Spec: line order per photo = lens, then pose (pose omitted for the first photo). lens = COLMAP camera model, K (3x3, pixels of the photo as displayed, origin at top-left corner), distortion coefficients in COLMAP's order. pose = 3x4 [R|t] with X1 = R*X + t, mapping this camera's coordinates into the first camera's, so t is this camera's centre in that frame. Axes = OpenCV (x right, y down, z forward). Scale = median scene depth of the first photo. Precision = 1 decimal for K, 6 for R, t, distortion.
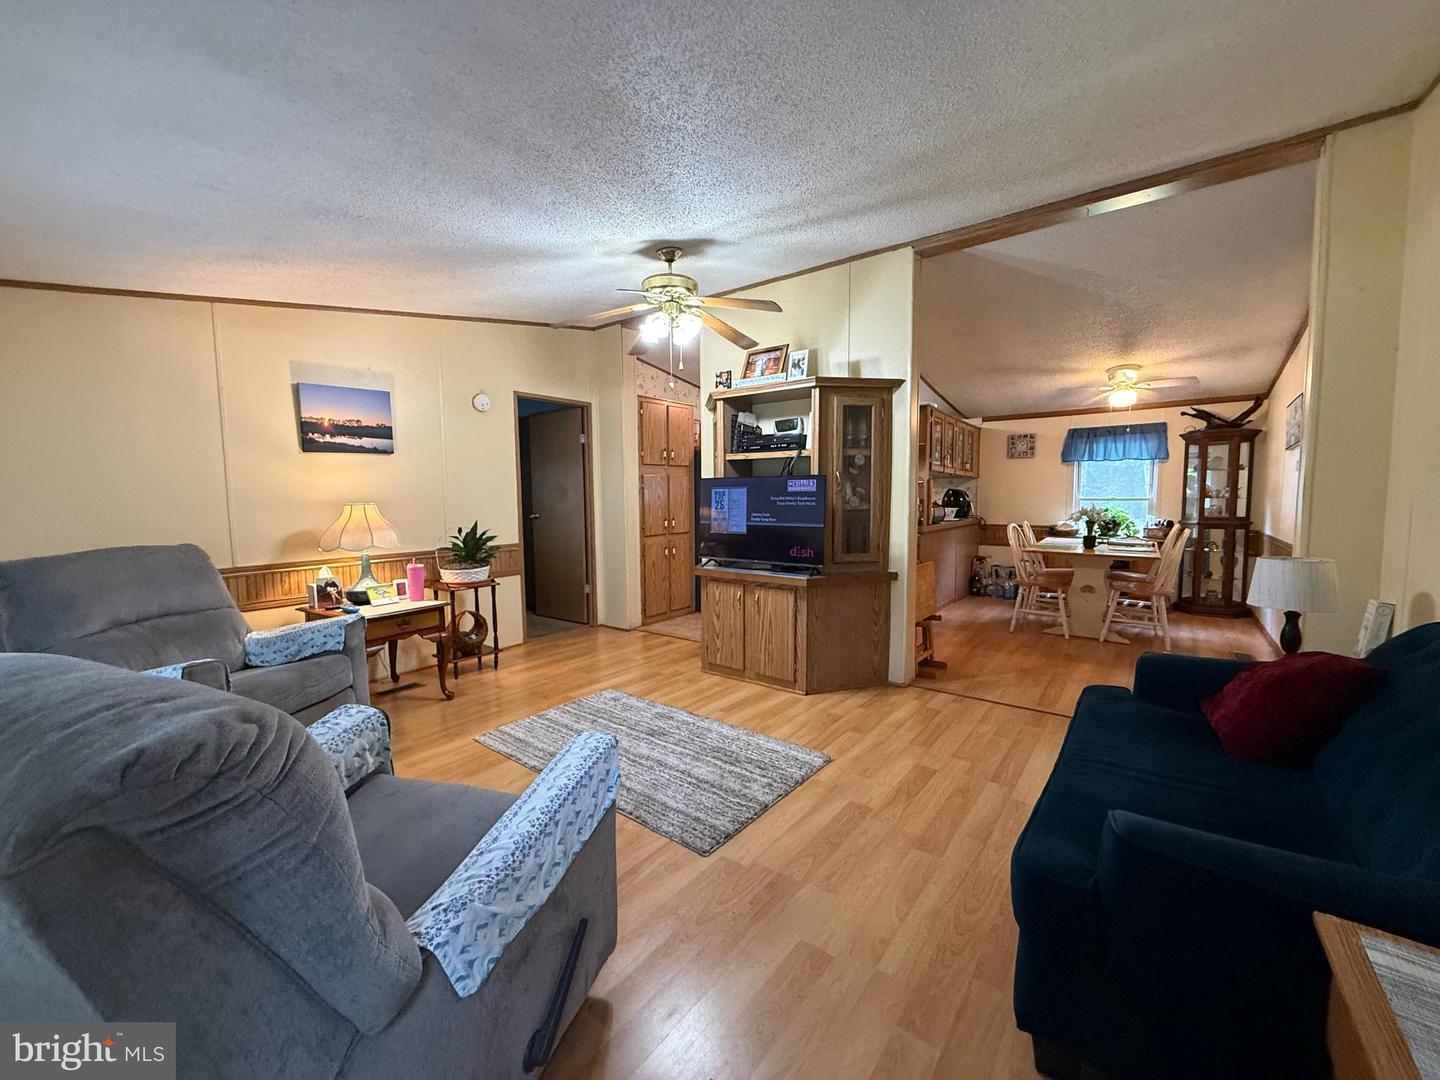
lens RADIAL K [[575.0, 0, 717.2], [0, 575.0, 539.1], [0, 0, 1]] dist [0.000821, 0.000400]
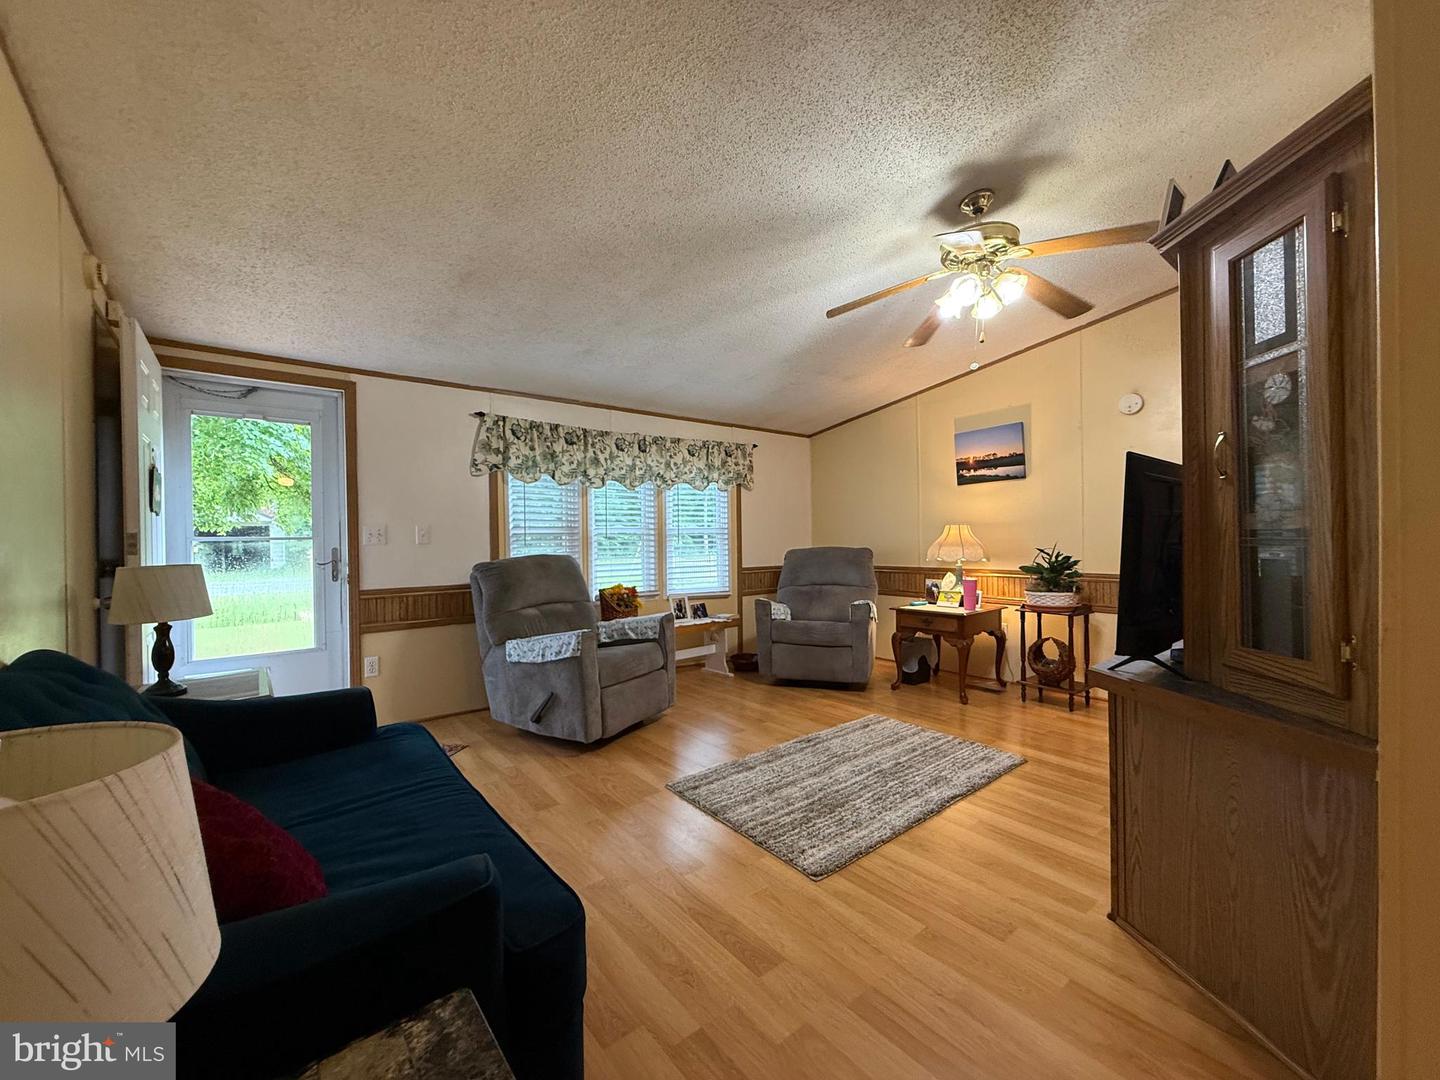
lens RADIAL K [[575.0, 0, 717.2], [0, 575.0, 539.1], [0, 0, 1]] dist [0.000821, 0.000400]
pose [[-0.236189, 0.016621, -0.971565, 0.690766], [-0.062180, 0.997546, 0.032182, -0.036645], [0.969716, 0.068013, -0.234576, 0.778168]]
